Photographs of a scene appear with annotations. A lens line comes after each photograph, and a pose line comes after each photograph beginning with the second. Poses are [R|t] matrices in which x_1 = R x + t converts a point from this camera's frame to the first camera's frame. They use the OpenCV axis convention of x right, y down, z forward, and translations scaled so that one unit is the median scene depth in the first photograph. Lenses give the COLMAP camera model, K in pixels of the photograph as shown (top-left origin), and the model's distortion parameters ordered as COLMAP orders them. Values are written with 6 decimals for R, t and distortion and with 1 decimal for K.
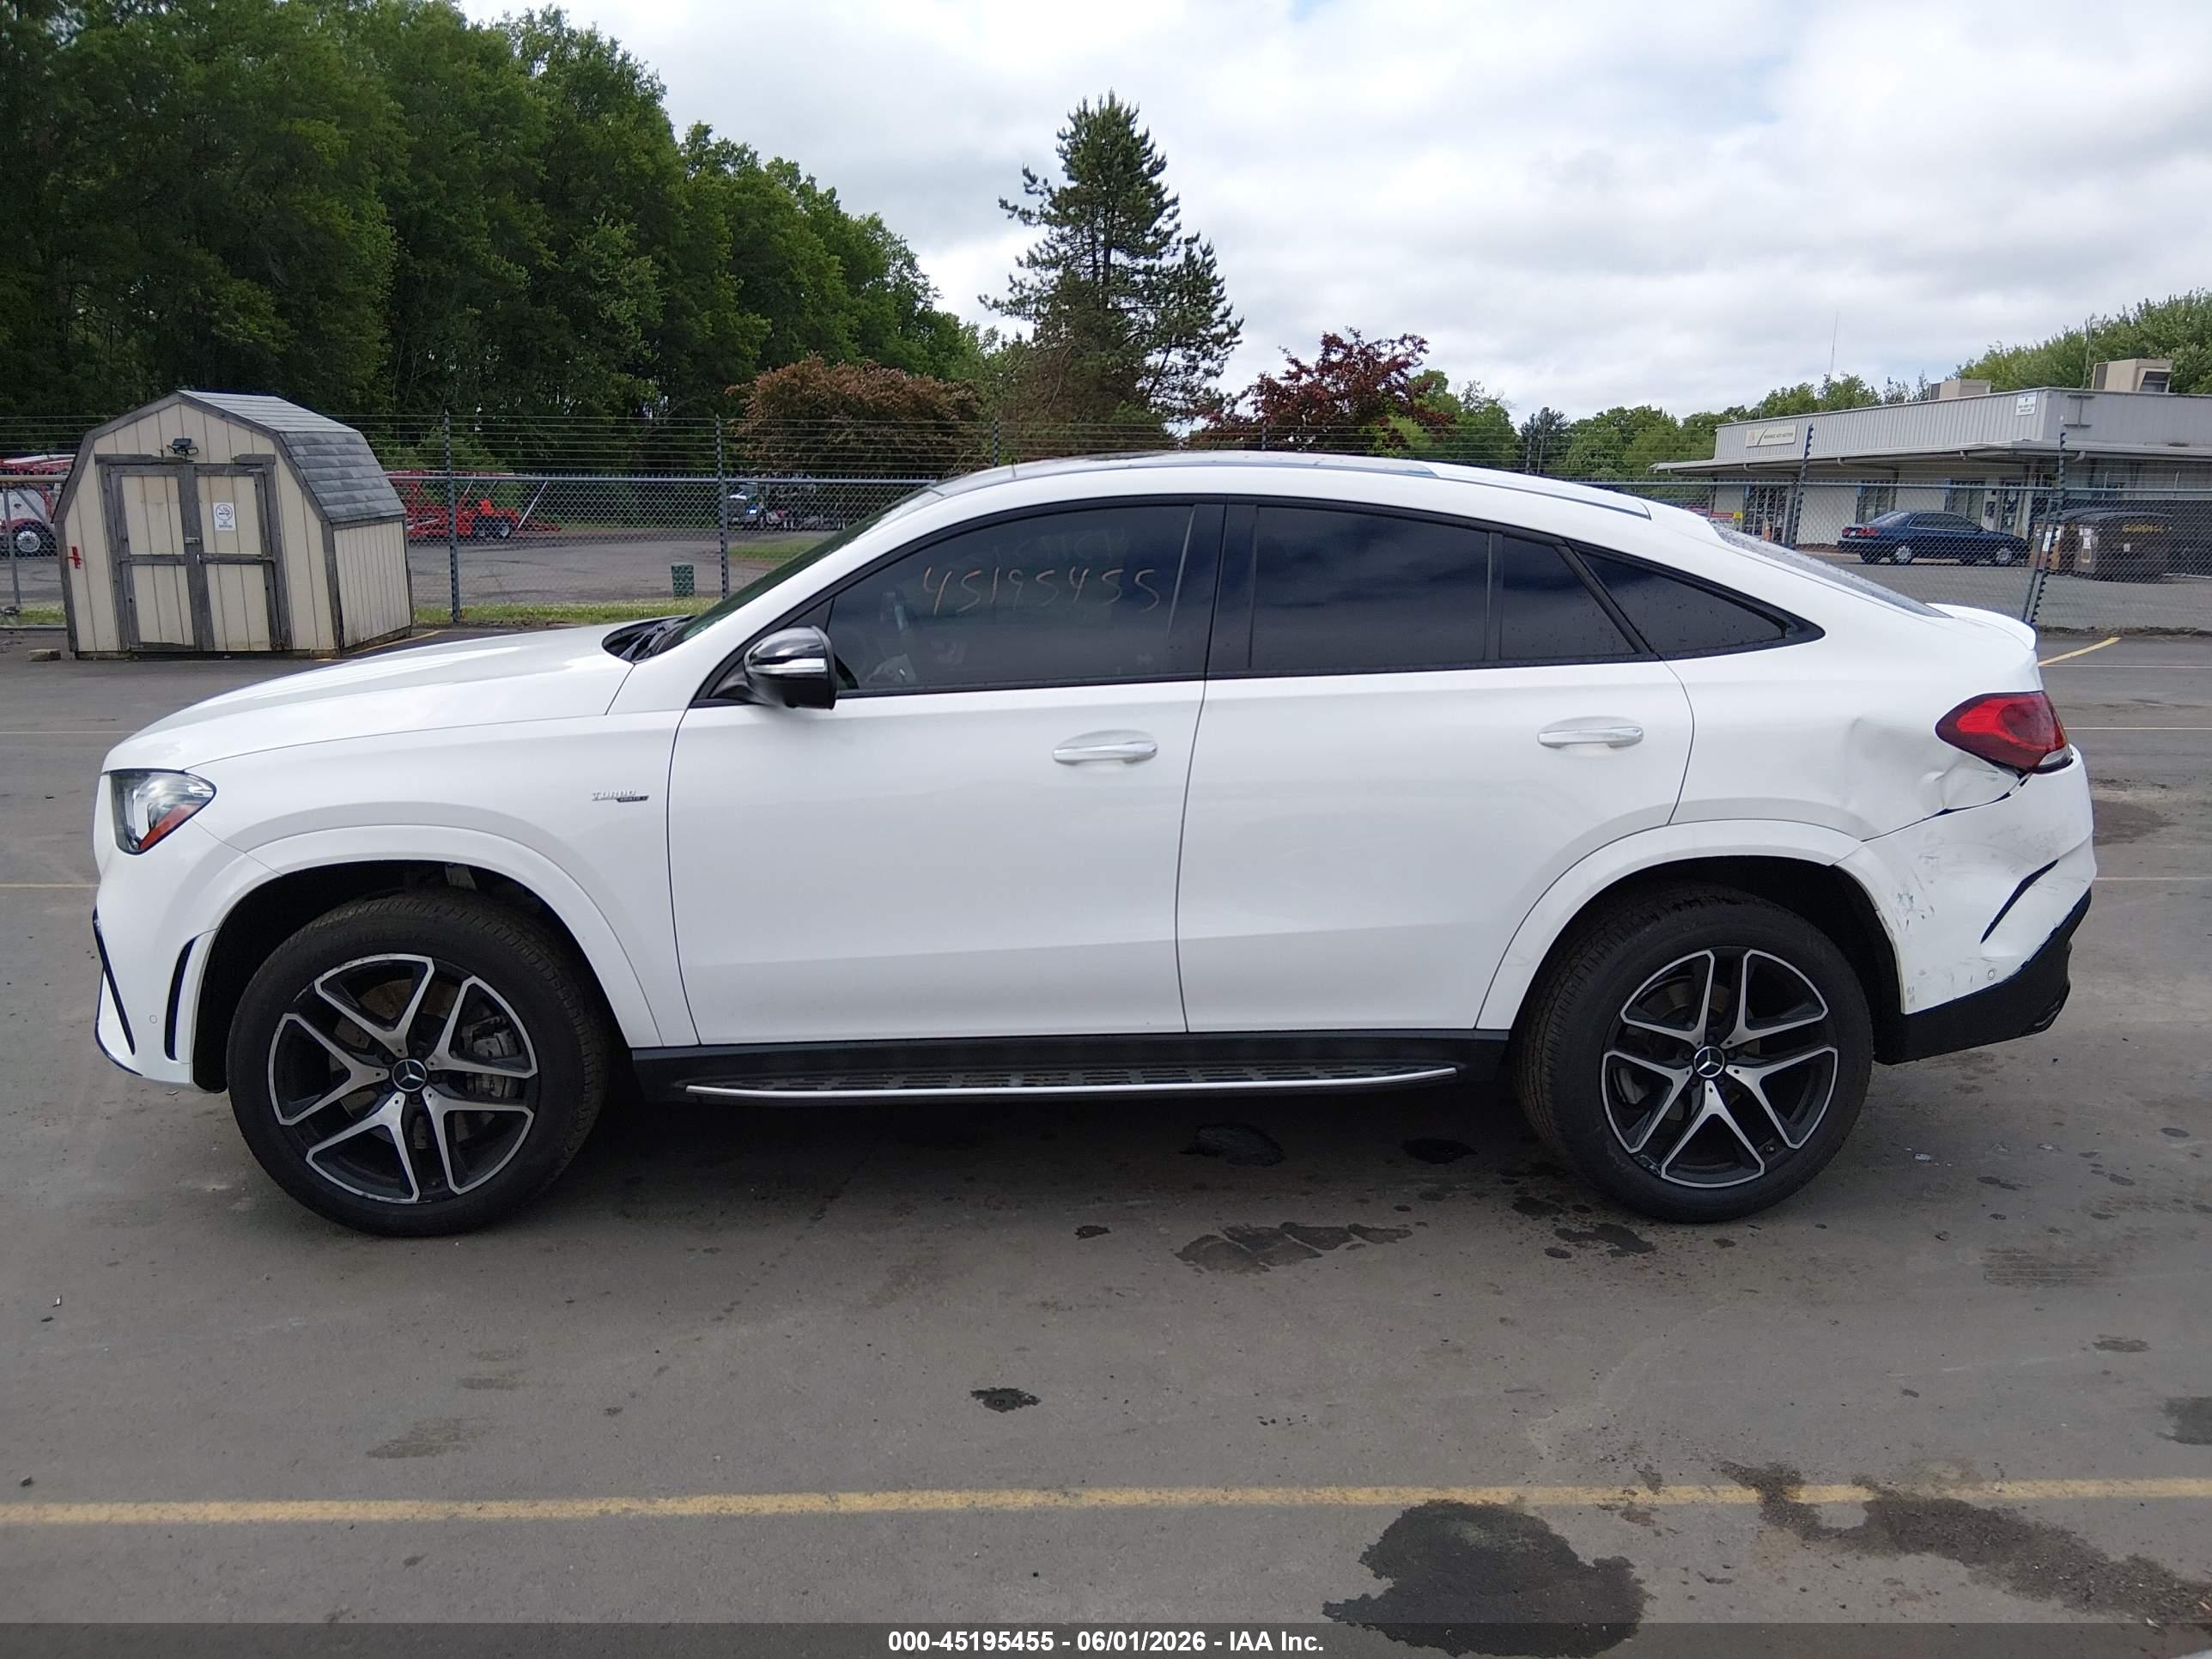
lens RADIAL K [[1701.5, 0, 1103.3], [0, 1701.5, 846.7], [0, 0, 1]] dist [0.039739, -0.069624]
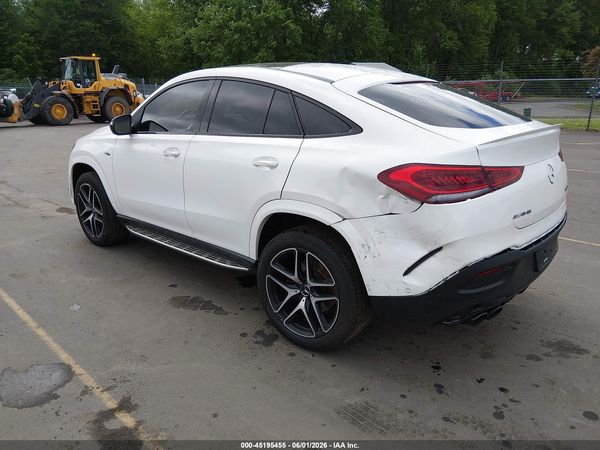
lens RADIAL K [[461.5, 0, 296.3], [0, 461.5, 225.3], [0, 0, 1]] dist [0.039739, -0.069624]
pose [[0.685316, 0.192141, -0.702441, 0.840463], [-0.133626, 0.981367, 0.138068, -0.072981], [0.715881, -0.000756, 0.698222, 0.488989]]
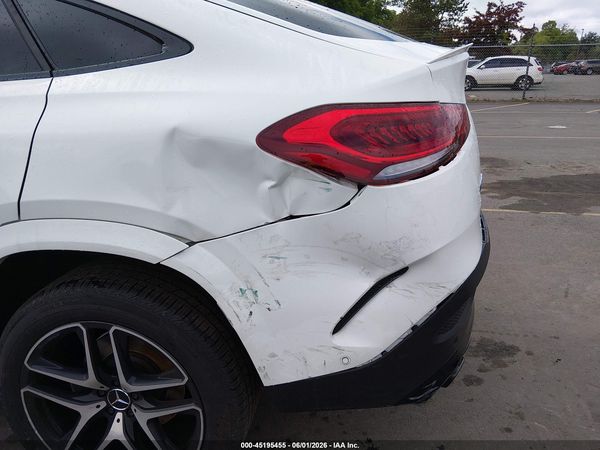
lens RADIAL K [[461.5, 0, 306.7], [0, 461.5, 232.1], [0, 0, 1]] dist [0.039739, -0.069624]
pose [[0.960090, 0.065791, -0.271842, 0.583257], [-0.028299, 0.989803, 0.139607, -0.051873], [0.278255, -0.126342, 0.952162, 0.727907]]
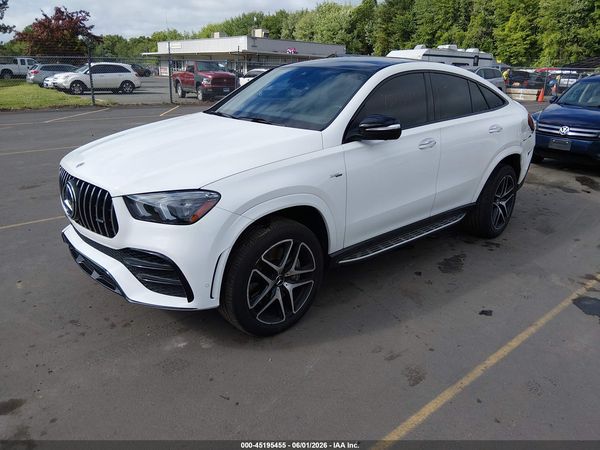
lens RADIAL K [[461.5, 0, 303.7], [0, 461.5, 228.3], [0, 0, 1]] dist [0.039739, -0.069624]
pose [[0.782041, -0.202722, 0.589336, -0.789018], [0.117816, 0.976657, 0.179615, -0.086142], [-0.611990, -0.071033, 0.787669, 0.348620]]
